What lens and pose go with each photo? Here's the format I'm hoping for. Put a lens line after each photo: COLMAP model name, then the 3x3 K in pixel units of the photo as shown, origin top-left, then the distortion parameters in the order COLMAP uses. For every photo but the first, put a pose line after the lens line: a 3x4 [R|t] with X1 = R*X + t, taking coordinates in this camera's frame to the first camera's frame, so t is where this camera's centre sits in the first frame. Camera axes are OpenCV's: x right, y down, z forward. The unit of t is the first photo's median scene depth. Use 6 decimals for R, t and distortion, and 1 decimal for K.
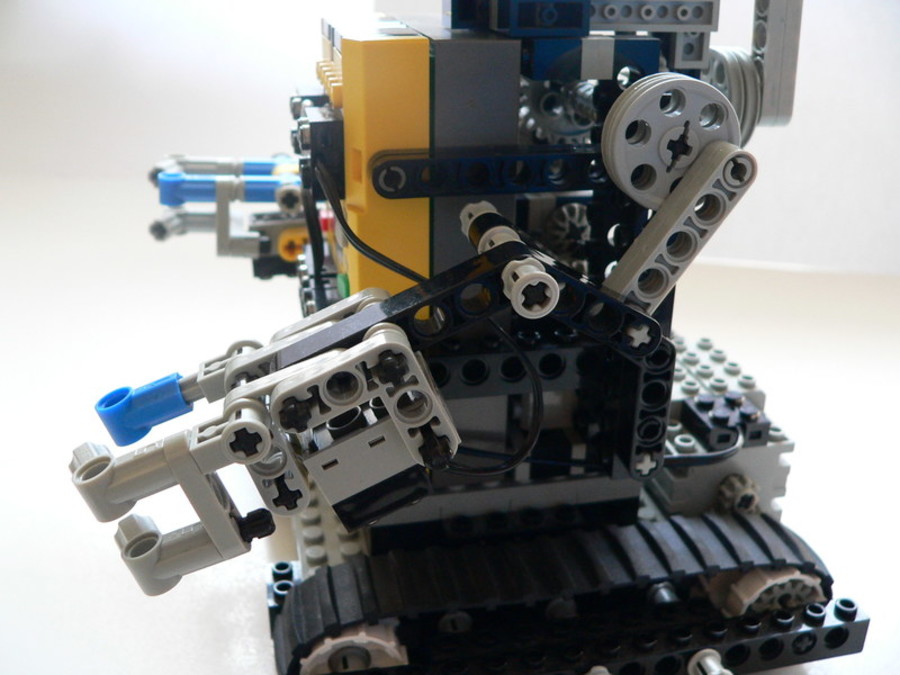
lens RADIAL K [[998.9, 0, 450.0], [0, 998.9, 337.5], [0, 0, 1]] dist [-0.187849, 0.168392]
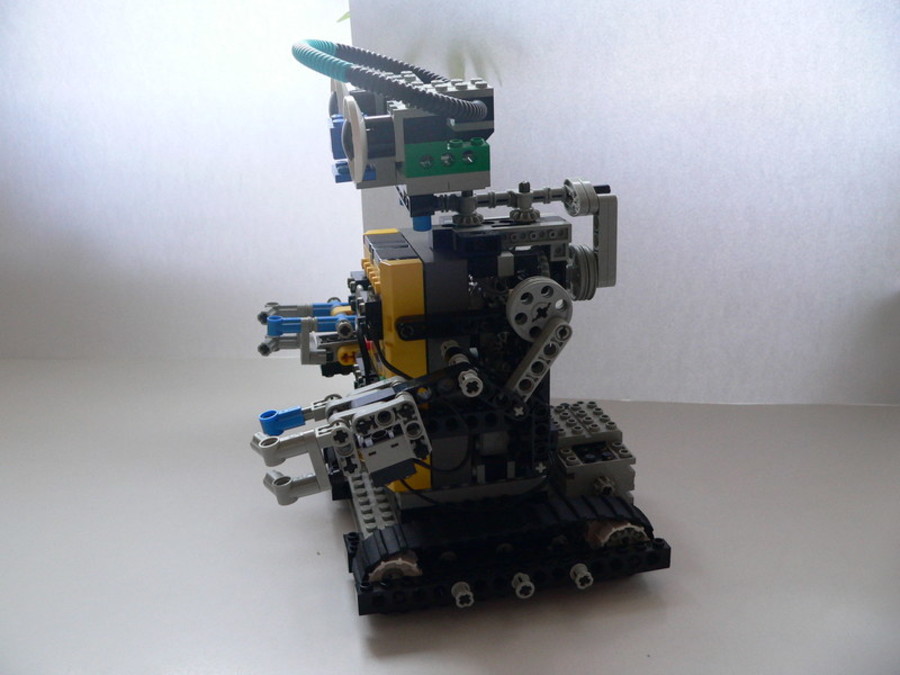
lens RADIAL K [[954.4, 0, 450.0], [0, 954.4, 337.5], [0, 0, 1]] dist [-0.277210, 0.236944]
pose [[0.999227, -0.039298, -0.000785, 0.026700], [0.039124, 0.996336, -0.076050, 0.007087], [0.003771, 0.075961, 0.997104, -0.818935]]
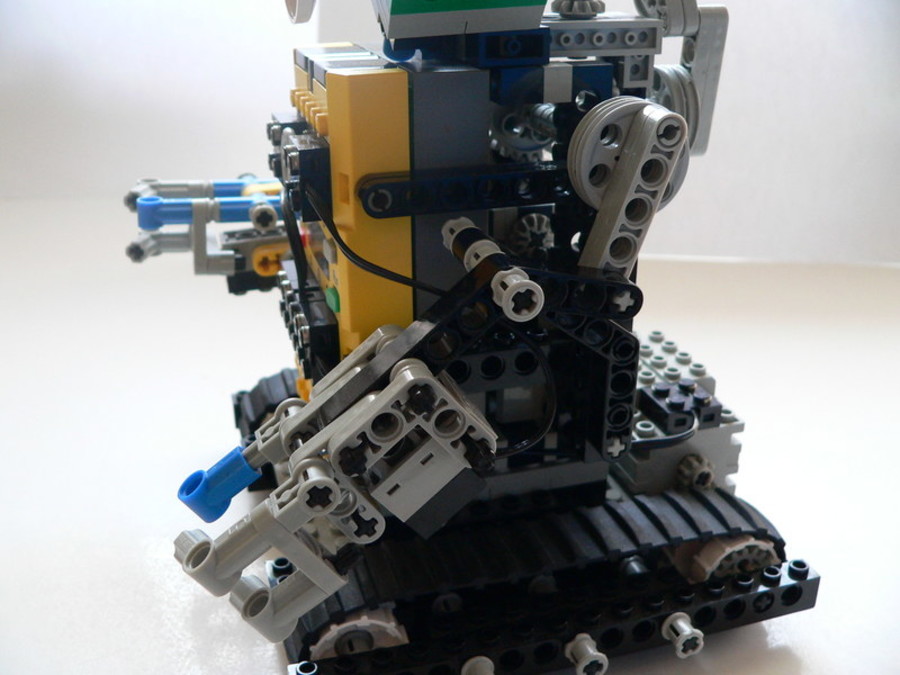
lens RADIAL K [[998.9, 0, 450.0], [0, 998.9, 337.5], [0, 0, 1]] dist [-0.187849, 0.168392]
pose [[0.996765, -0.045858, 0.066010, -0.049791], [0.046036, 0.998939, -0.001185, -0.002080], [-0.065886, 0.004220, 0.997818, -0.088381]]
